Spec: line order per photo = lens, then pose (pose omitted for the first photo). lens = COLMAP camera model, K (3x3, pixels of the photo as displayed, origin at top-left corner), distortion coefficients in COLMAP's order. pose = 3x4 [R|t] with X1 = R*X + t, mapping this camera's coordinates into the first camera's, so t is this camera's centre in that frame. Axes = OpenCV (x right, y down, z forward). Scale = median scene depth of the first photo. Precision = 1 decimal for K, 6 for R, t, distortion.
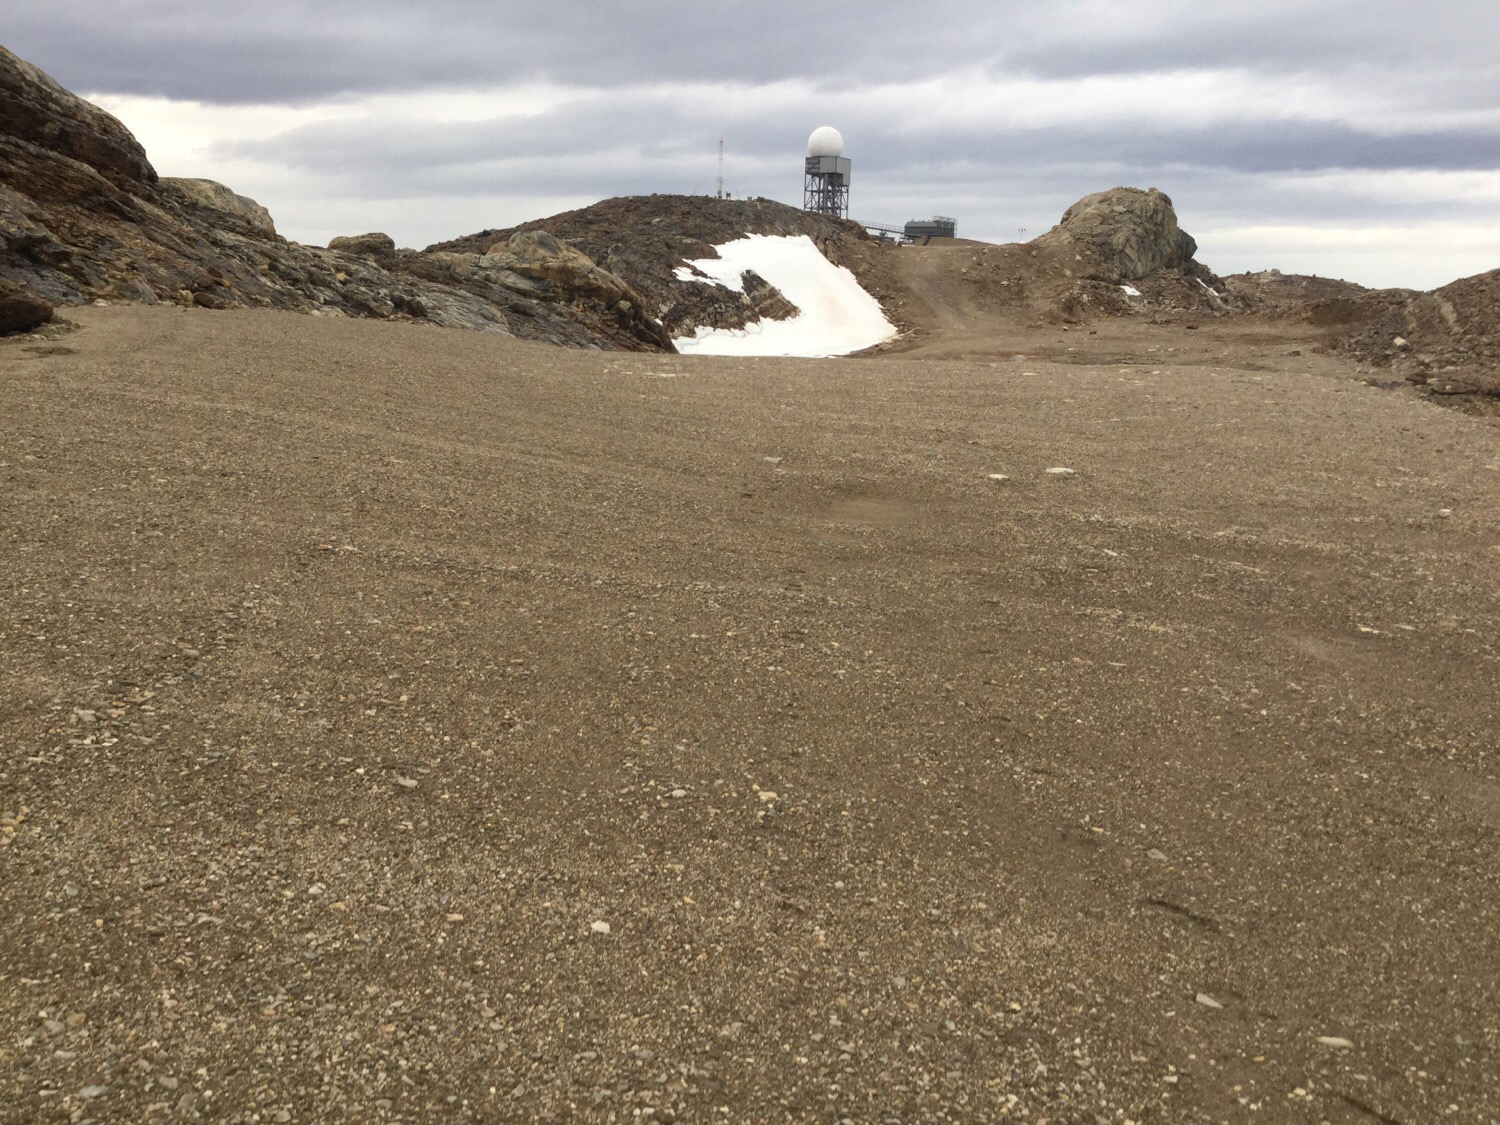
lens RADIAL K [[1336.2, 0, 732.9], [0, 1336.2, 505.1], [0, 0, 1]] dist [0.094765, -0.193082]
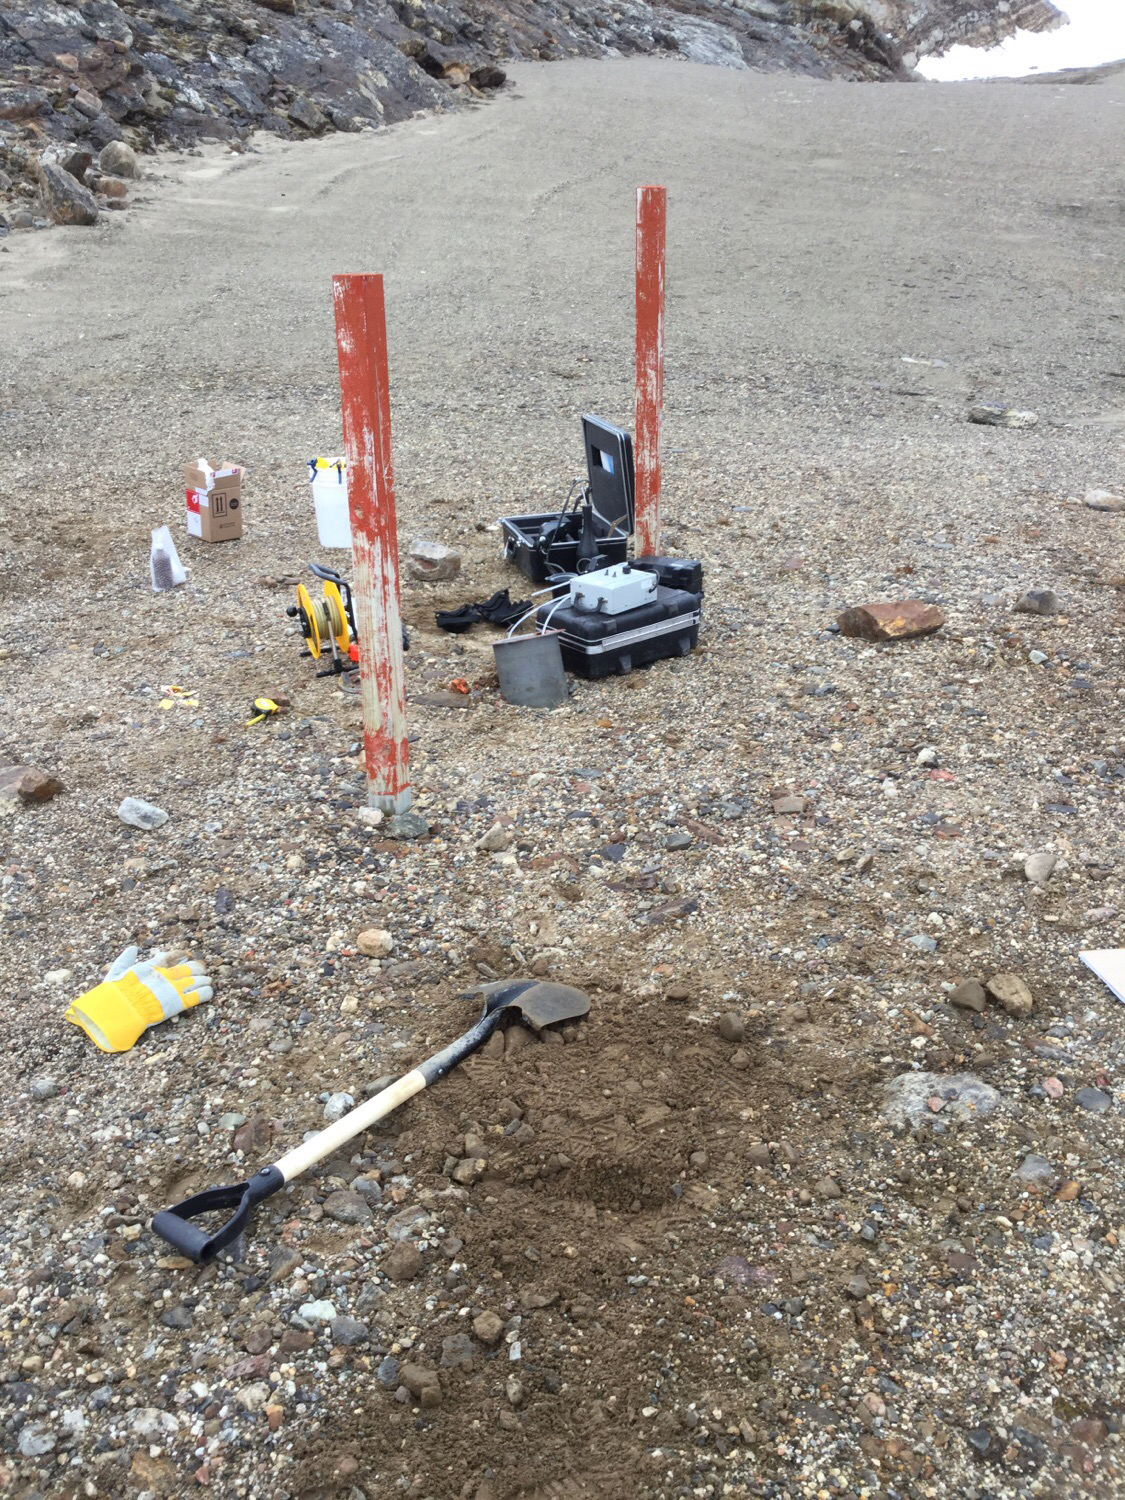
lens RADIAL K [[1336.2, 0, 558.1], [0, 1336.2, 747.5], [0, 0, 1]] dist [0.094765, -0.193082]
pose [[0.951924, 0.121227, -0.281327, 0.038730], [-0.015409, 0.936151, 0.351259, 0.012224], [0.305947, -0.330037, 0.893013, -0.148713]]
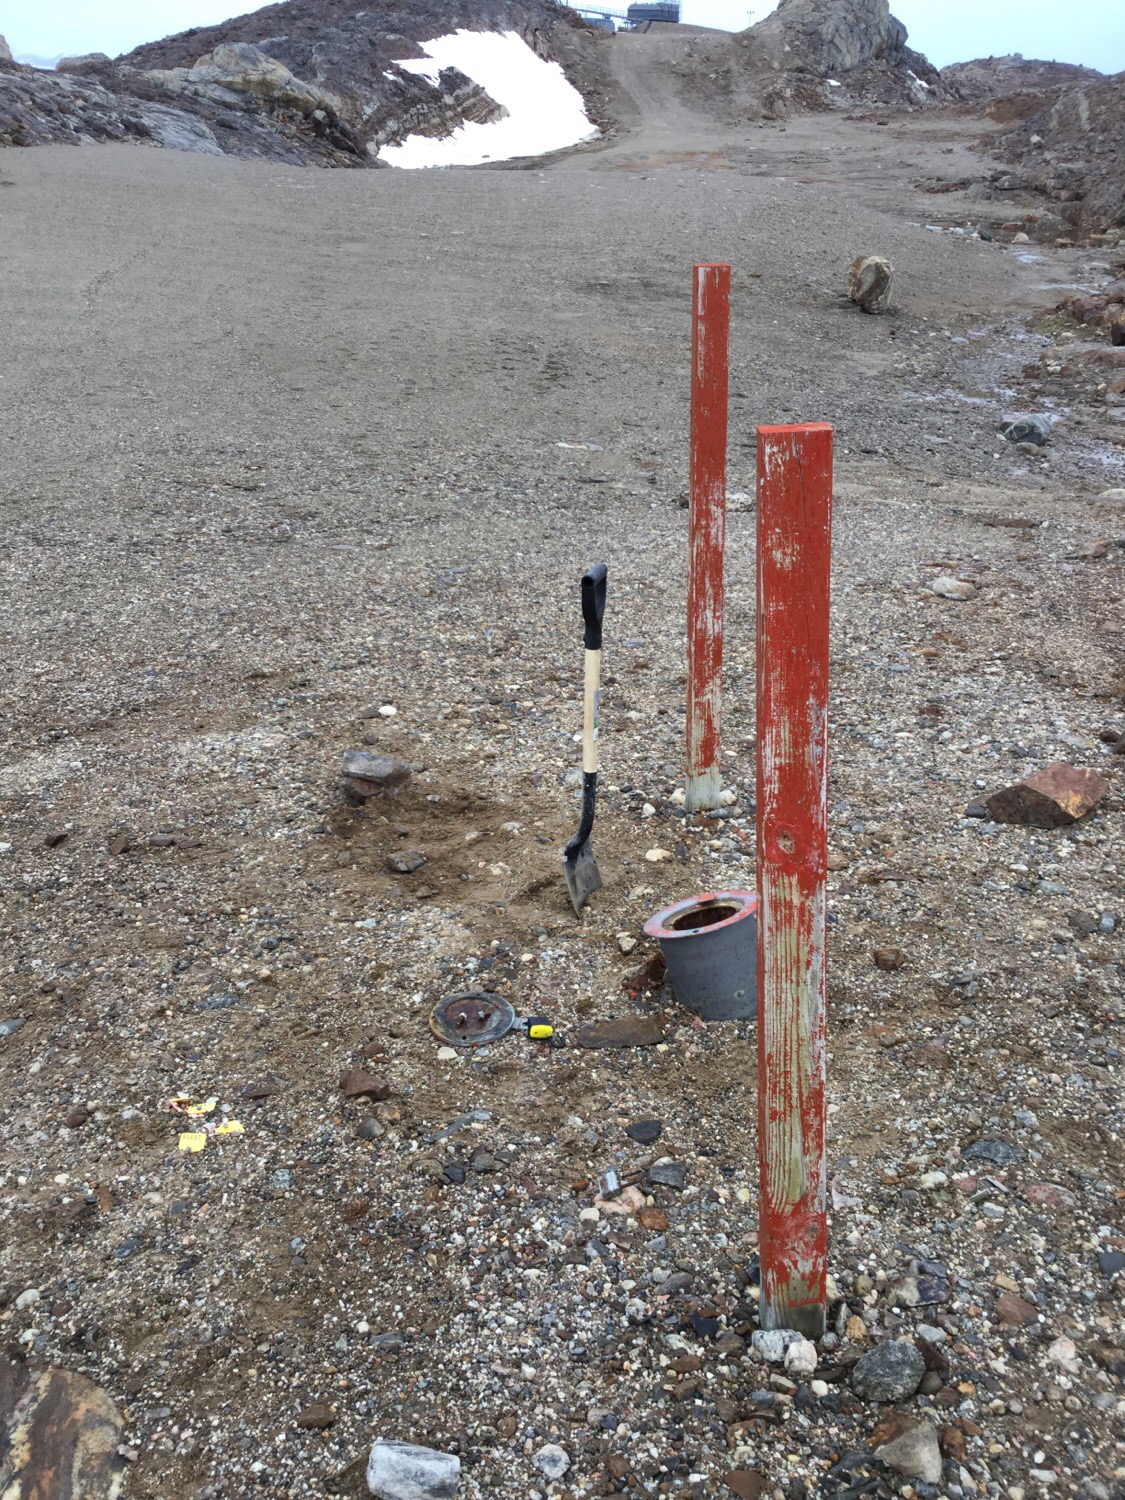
lens RADIAL K [[1336.2, 0, 551.8], [0, 1336.2, 744.3], [0, 0, 1]] dist [0.094765, -0.193082]
pose [[0.998631, -0.031545, 0.041715, 0.027418], [0.017696, 0.954381, 0.298068, 0.011915], [-0.049215, -0.296922, 0.953633, -0.140739]]
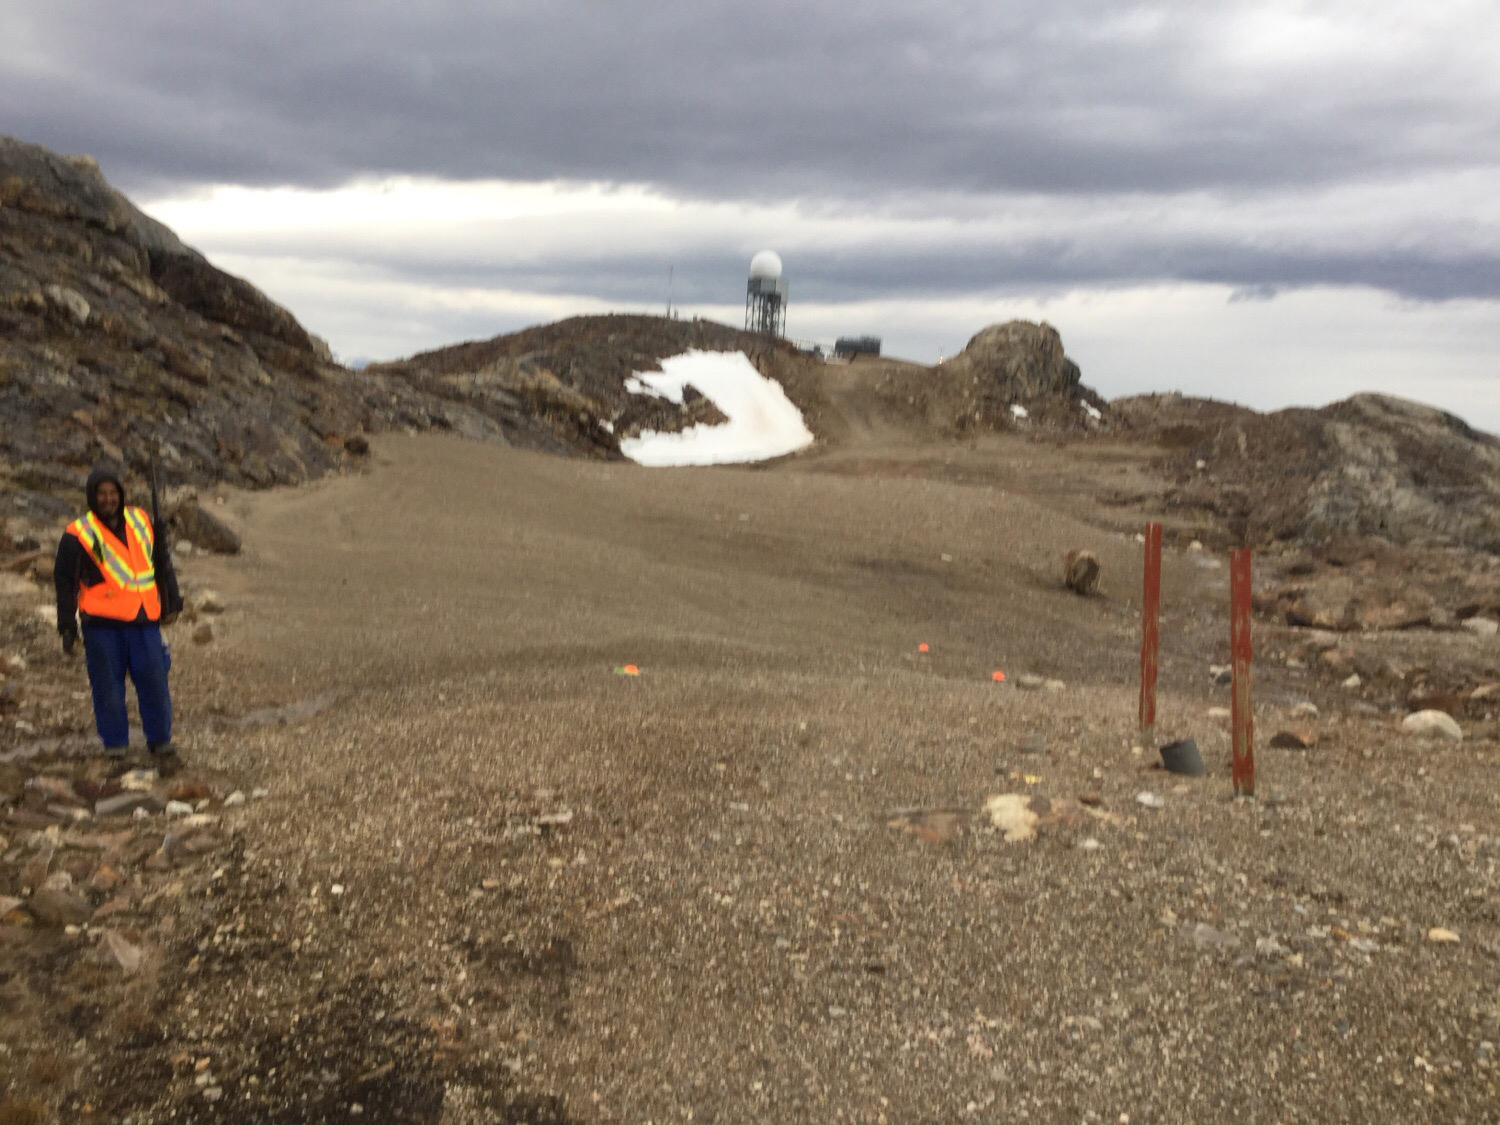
lens RADIAL K [[1336.2, 0, 752.3], [0, 1336.2, 550.4], [0, 0, 1]] dist [0.094765, -0.193082]
pose [[0.998151, 0.031983, 0.051683, 0.011435], [-0.030075, 0.998851, -0.037301, 0.014253], [-0.052817, 0.035677, 0.997967, -0.174927]]
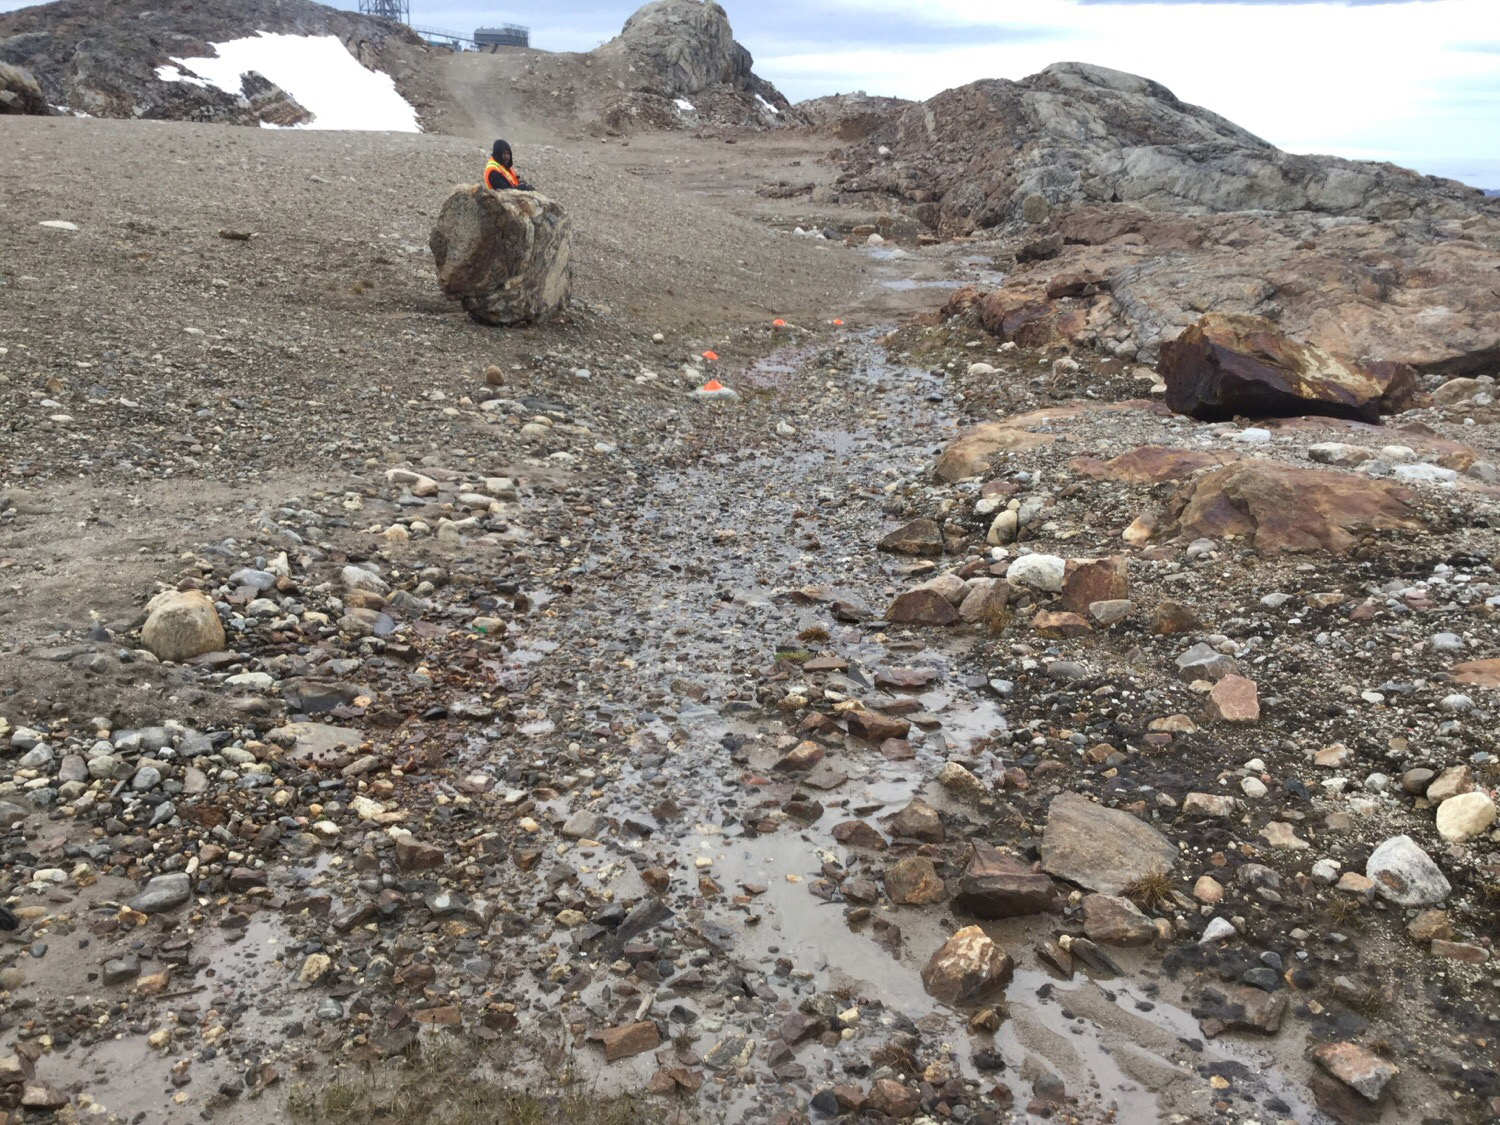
lens RADIAL K [[1336.2, 0, 723.6], [0, 1336.2, 539.0], [0, 0, 1]] dist [0.094765, -0.193082]
pose [[0.968490, -0.068582, 0.239422, 0.078534], [0.032835, 0.988107, 0.150221, 0.012483], [-0.246877, -0.137626, 0.959224, -0.010997]]
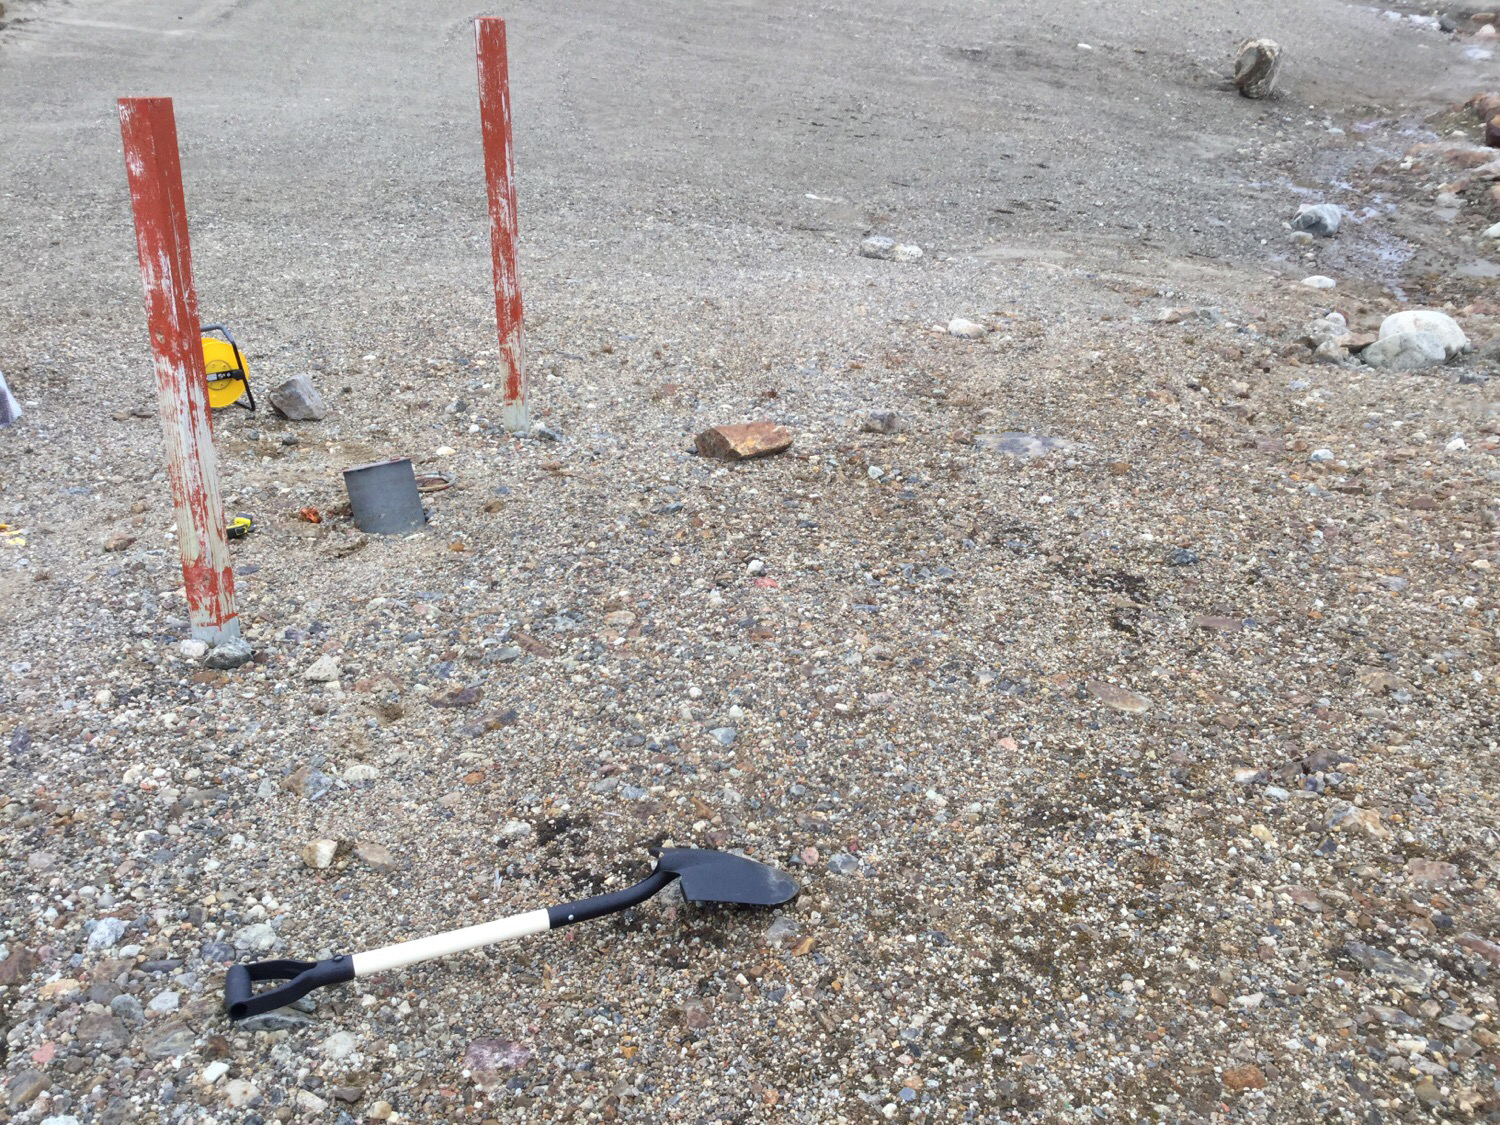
lens RADIAL K [[1336.2, 0, 750.3], [0, 1336.2, 573.3], [0, 0, 1]] dist [0.094765, -0.193082]
pose [[0.990314, 0.081510, -0.112400, 0.040914], [-0.038592, 0.939238, 0.341091, 0.012198], [0.133373, -0.333449, 0.933286, -0.148997]]
